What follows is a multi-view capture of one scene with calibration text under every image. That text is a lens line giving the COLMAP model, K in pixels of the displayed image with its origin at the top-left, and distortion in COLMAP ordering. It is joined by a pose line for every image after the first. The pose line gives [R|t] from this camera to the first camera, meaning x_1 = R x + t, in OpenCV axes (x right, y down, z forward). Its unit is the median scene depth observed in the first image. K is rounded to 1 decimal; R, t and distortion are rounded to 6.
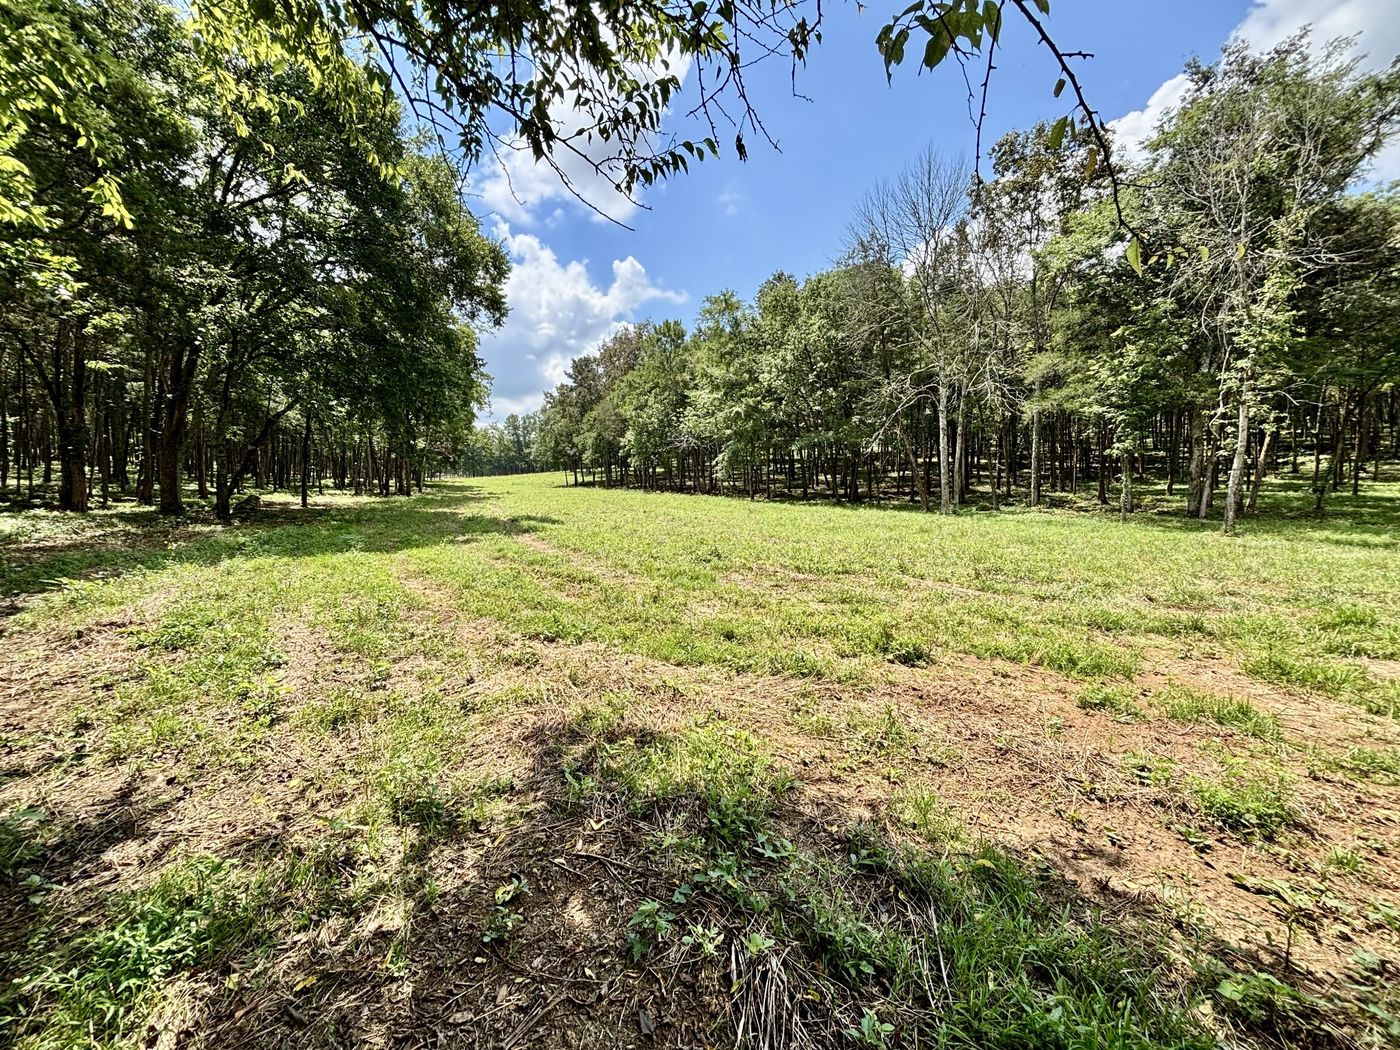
lens RADIAL K [[562.6, 0, 700.4], [0, 562.6, 520.6], [0, 0, 1]] dist [0.000108, 0.000003]
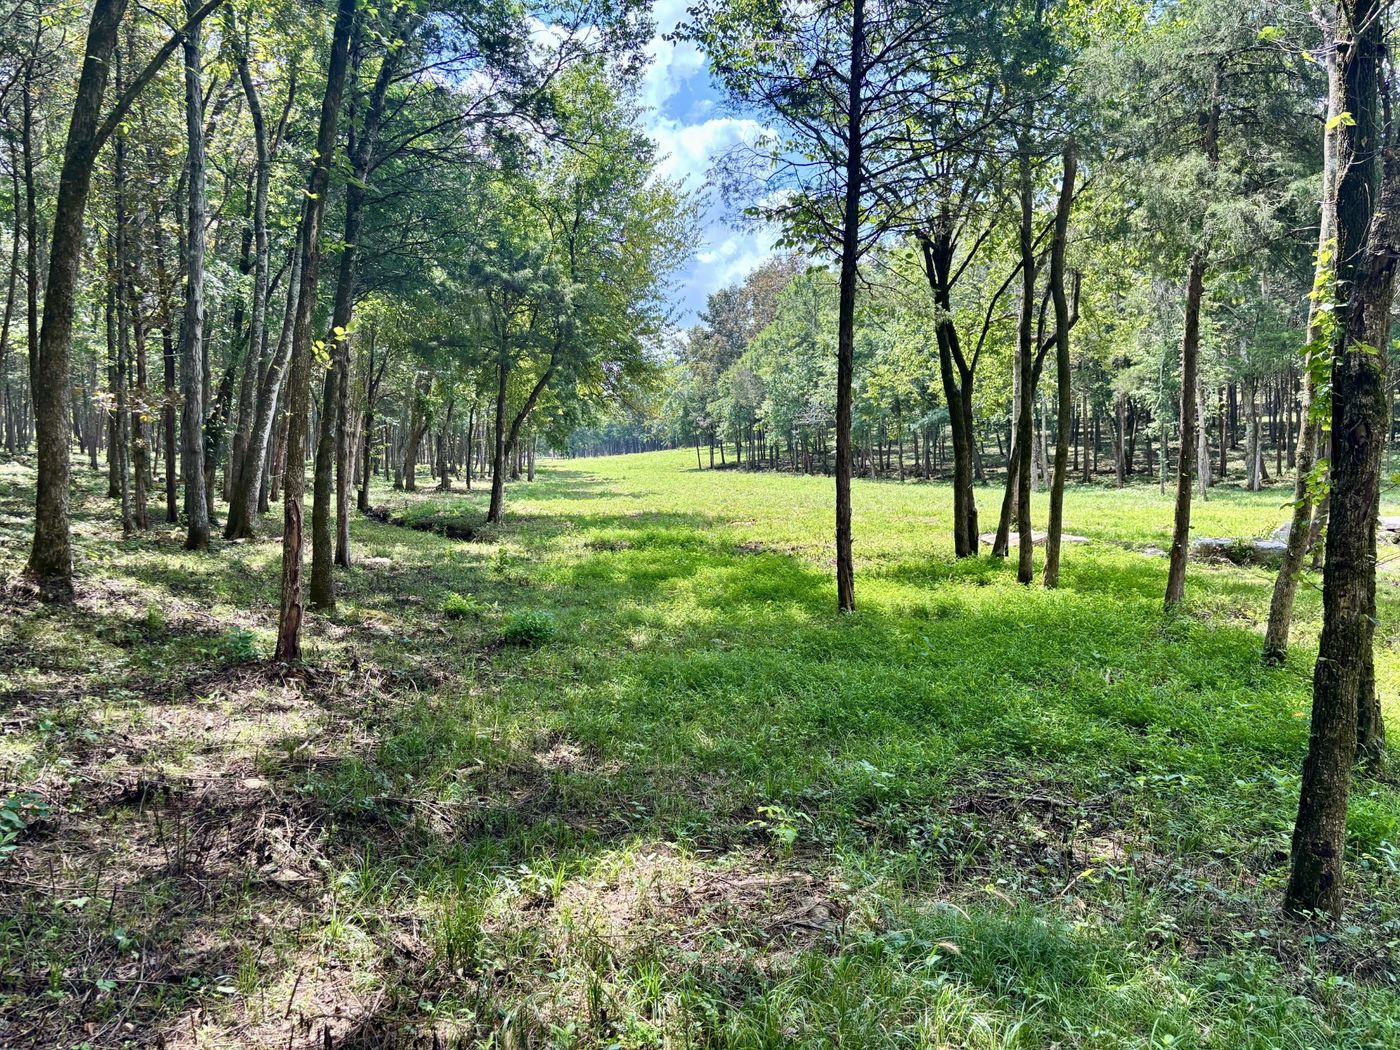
lens RADIAL K [[1060.7, 0, 700.0], [0, 1060.7, 524.7], [0, 0, 1]] dist [-0.000524, -0.000034]
pose [[0.966339, 0.001792, -0.257266, 0.120998], [-0.003440, 0.999976, -0.005957, 0.019612], [0.257249, 0.006642, 0.966322, -0.342022]]
